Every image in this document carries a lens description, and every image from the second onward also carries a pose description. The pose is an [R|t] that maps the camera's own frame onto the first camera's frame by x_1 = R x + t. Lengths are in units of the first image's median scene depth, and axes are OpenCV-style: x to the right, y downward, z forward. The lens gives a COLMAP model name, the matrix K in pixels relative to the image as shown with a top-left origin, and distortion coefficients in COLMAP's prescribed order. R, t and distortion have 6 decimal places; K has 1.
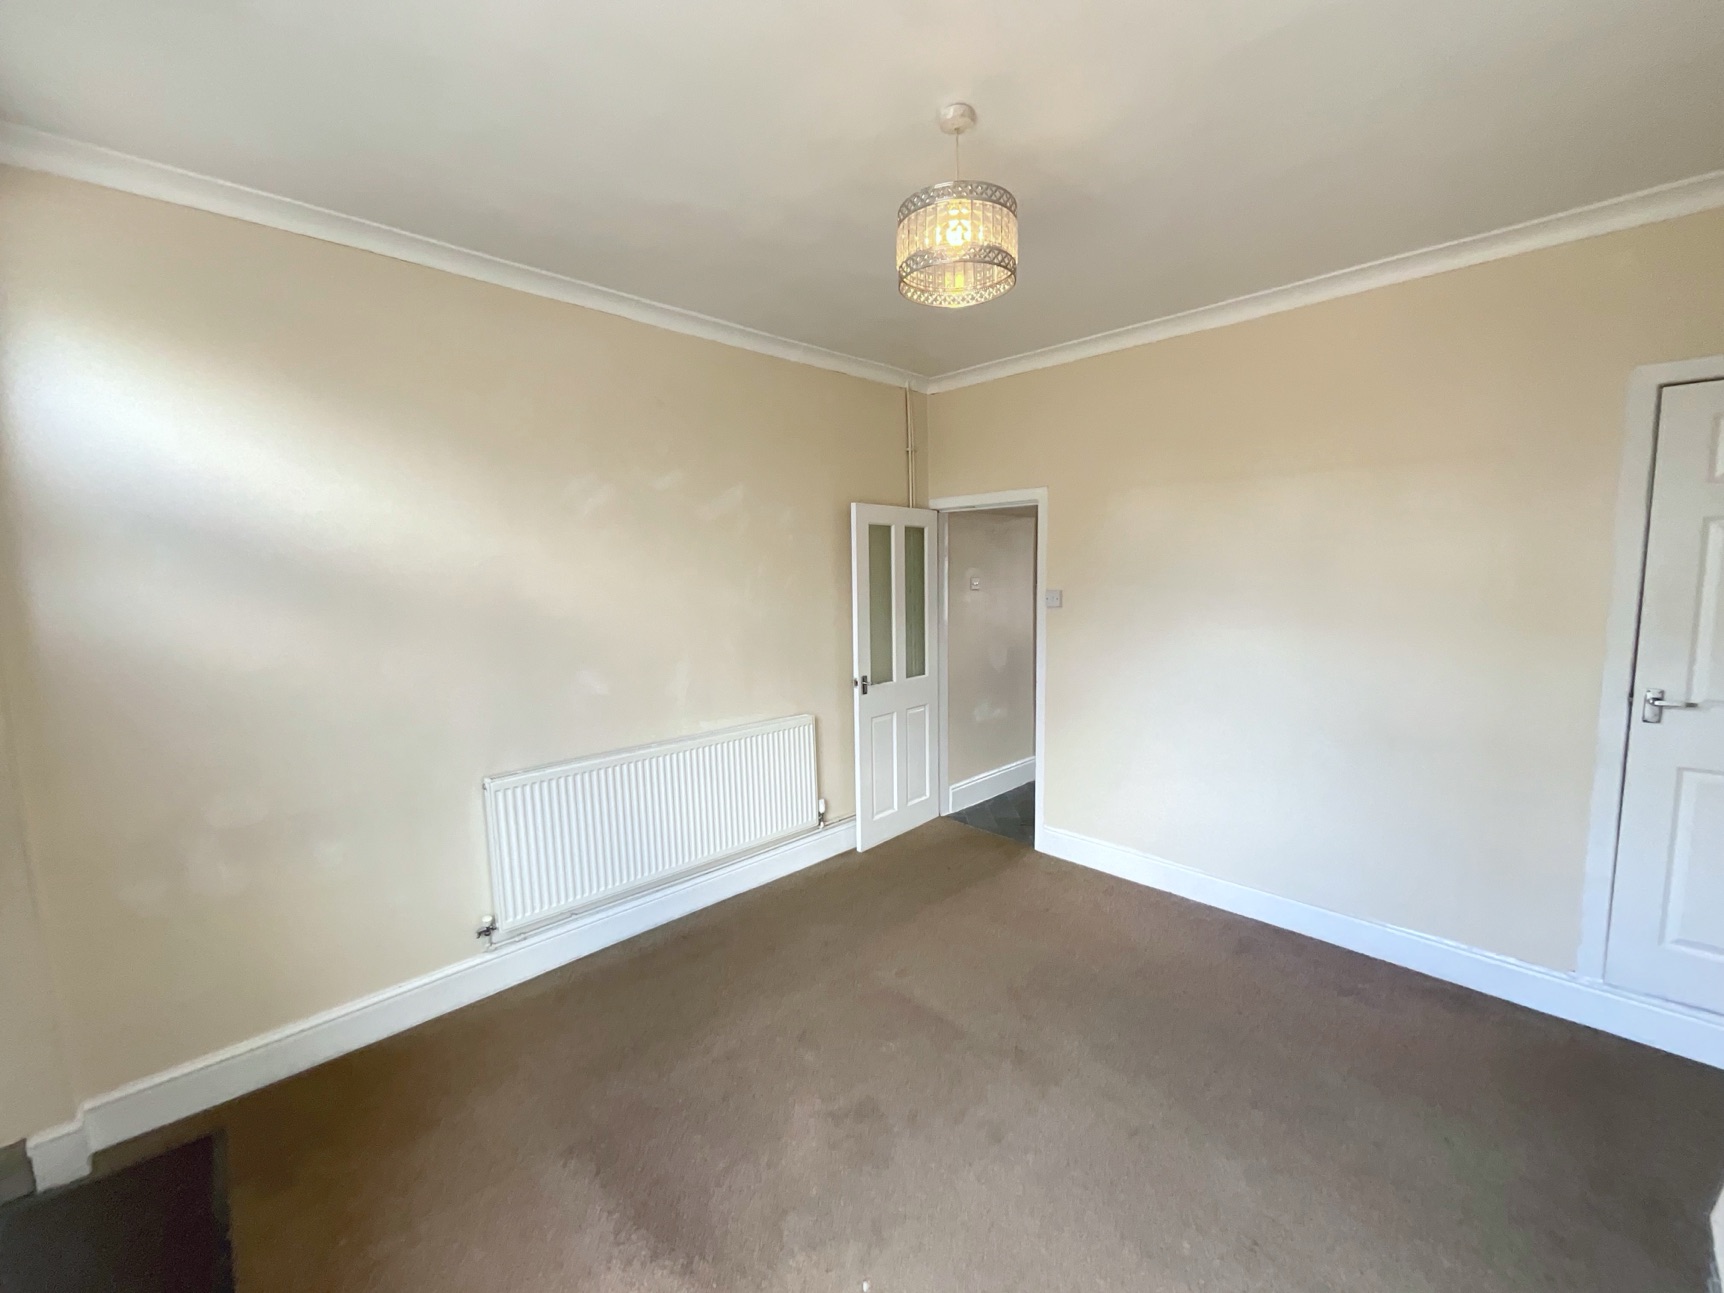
lens RADIAL K [[700.7, 0, 858.3], [0, 700.7, 647.5], [0, 0, 1]] dist [0.003180, 0.000344]
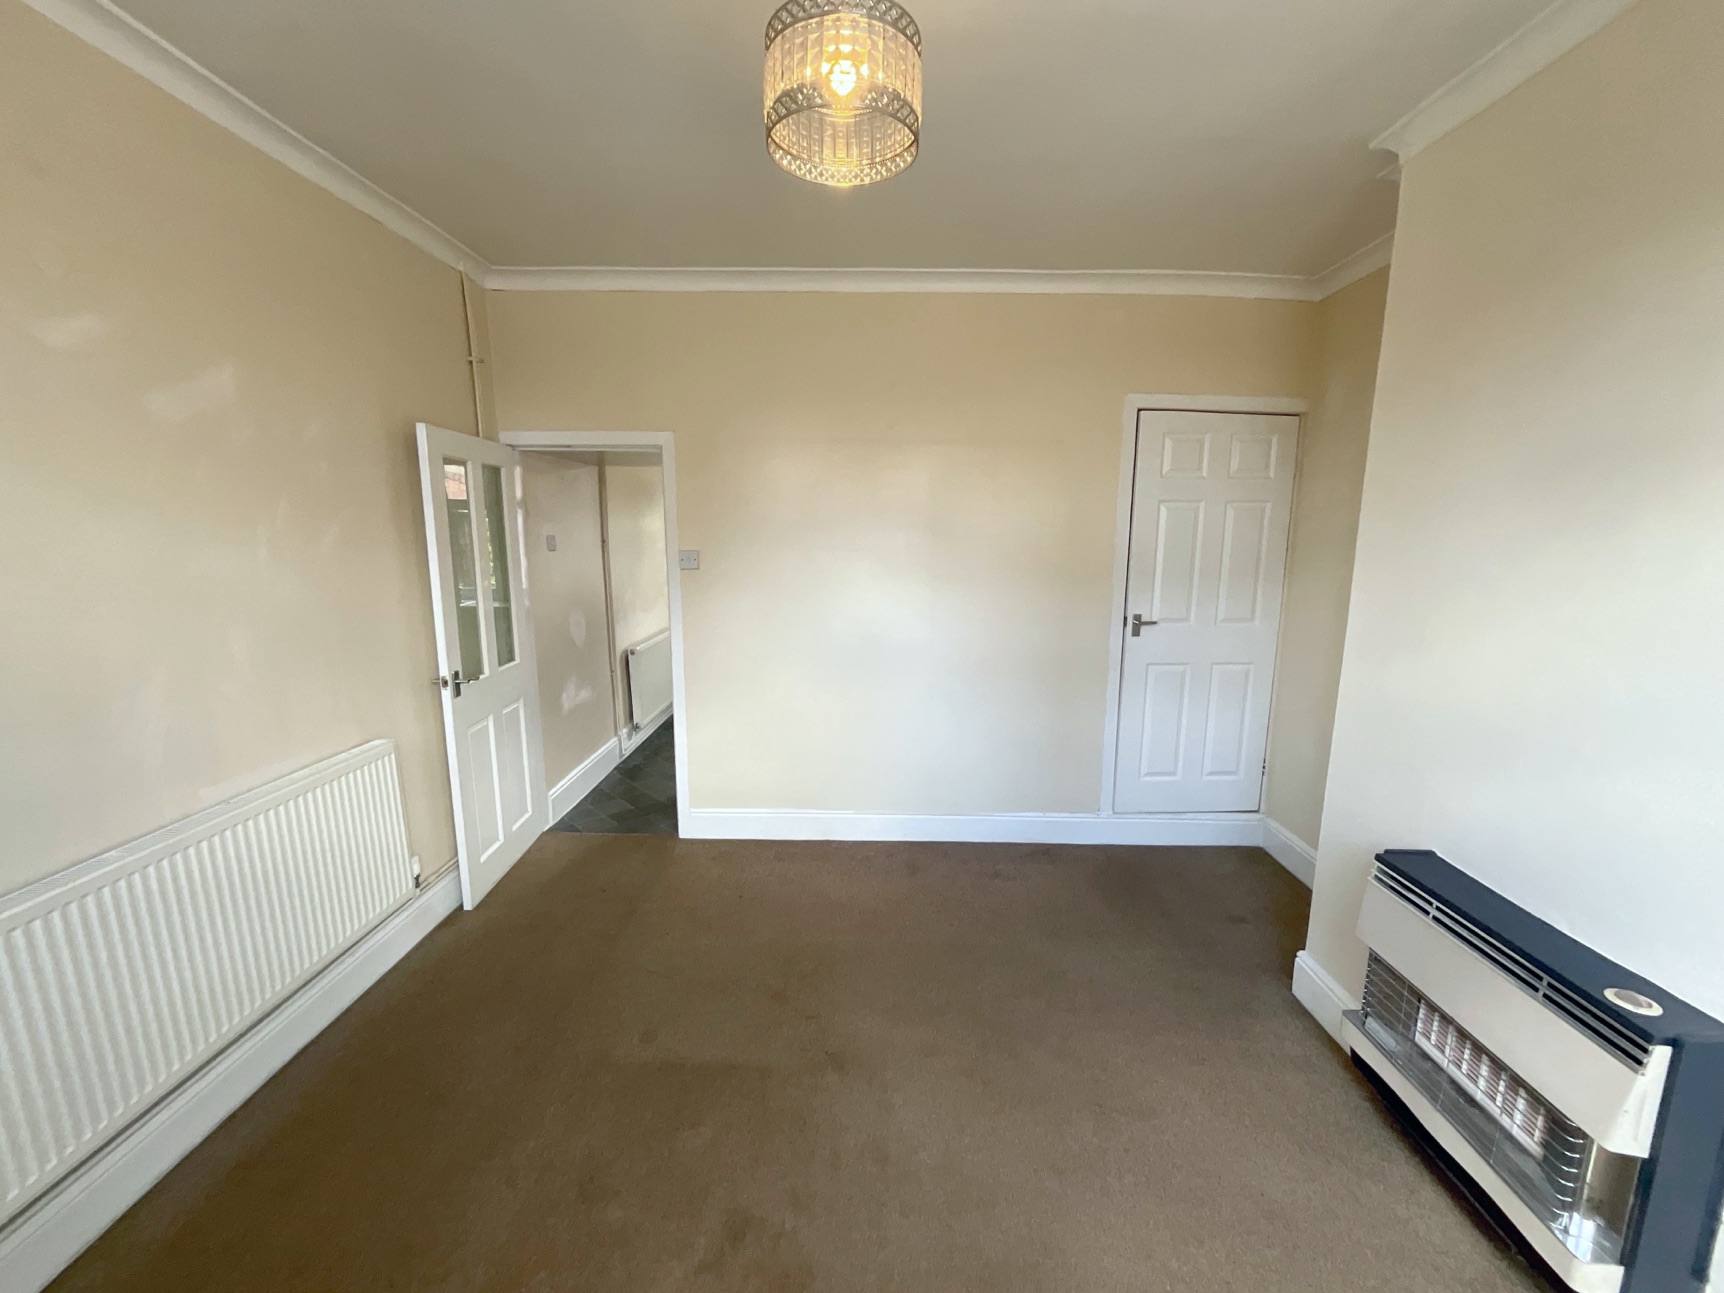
lens RADIAL K [[705.9, 0, 865.1], [0, 705.9, 645.6], [0, 0, 1]] dist [-0.001425, 0.012794]
pose [[0.710093, -0.099511, 0.697040, -0.203001], [0.062734, 0.994967, 0.078135, -0.016576], [-0.701307, -0.011755, 0.712762, 0.194764]]
